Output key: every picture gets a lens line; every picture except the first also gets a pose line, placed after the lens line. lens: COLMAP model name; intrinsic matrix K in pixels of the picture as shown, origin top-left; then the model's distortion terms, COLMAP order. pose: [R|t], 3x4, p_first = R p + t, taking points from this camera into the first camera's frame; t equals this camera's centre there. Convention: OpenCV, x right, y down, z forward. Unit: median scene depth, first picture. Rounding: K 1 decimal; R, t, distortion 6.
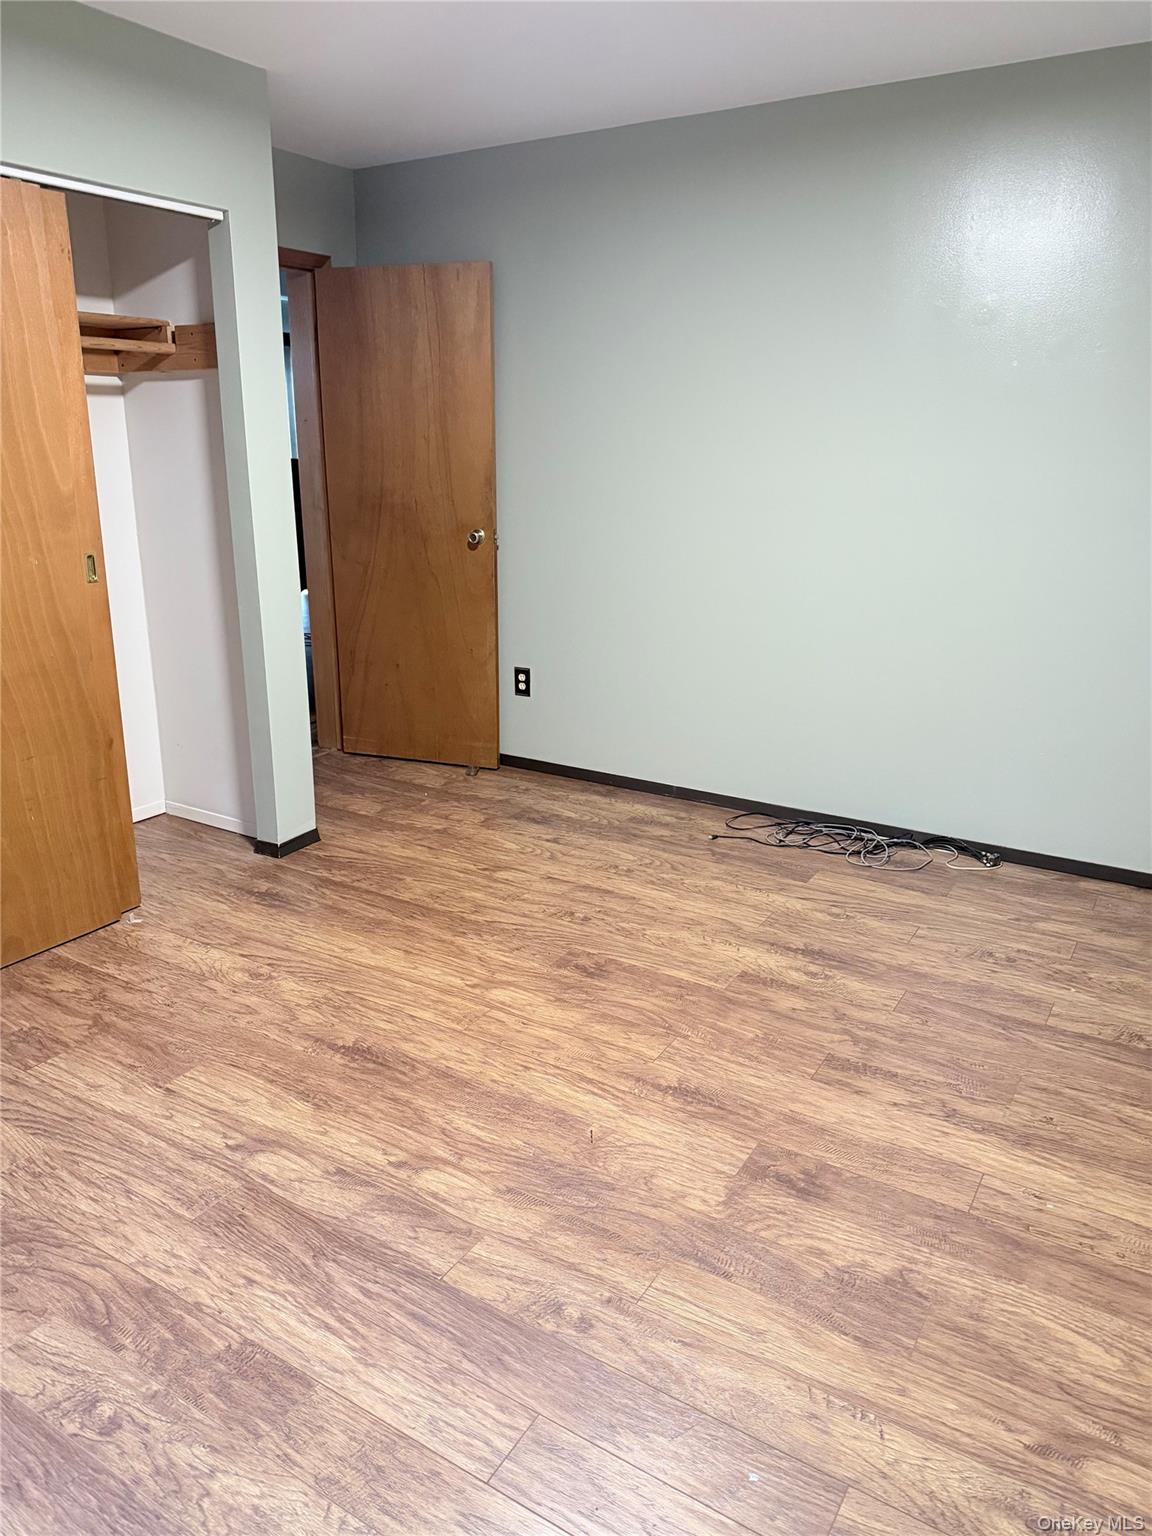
lens RADIAL K [[1104.0, 0, 578.5], [0, 1104.0, 767.1], [0, 0, 1]] dist [0.169558, -0.242934]
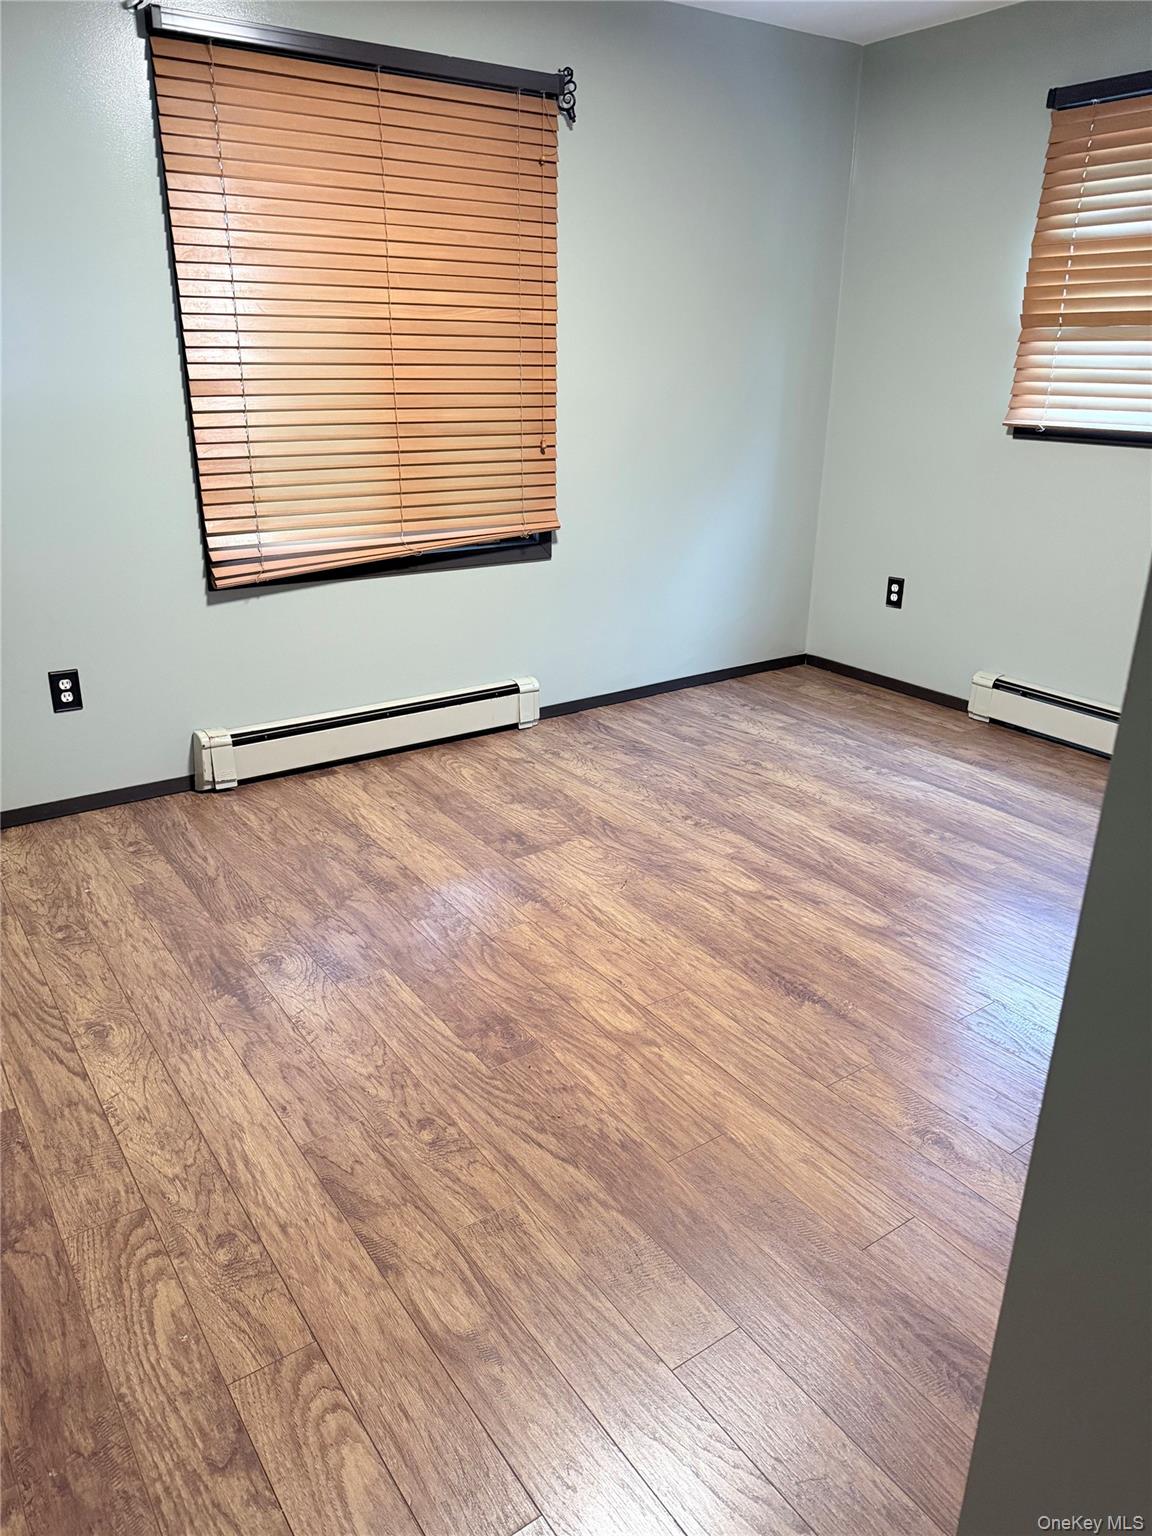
lens RADIAL K [[1104.0, 0, 578.5], [0, 1104.0, 767.1], [0, 0, 1]] dist [0.169558, -0.242934]
pose [[-0.921903, -0.148701, 0.357747, -0.344347], [0.098542, 0.803034, 0.587729, -0.492370], [-0.374678, 0.577082, -0.725667, 1.694659]]
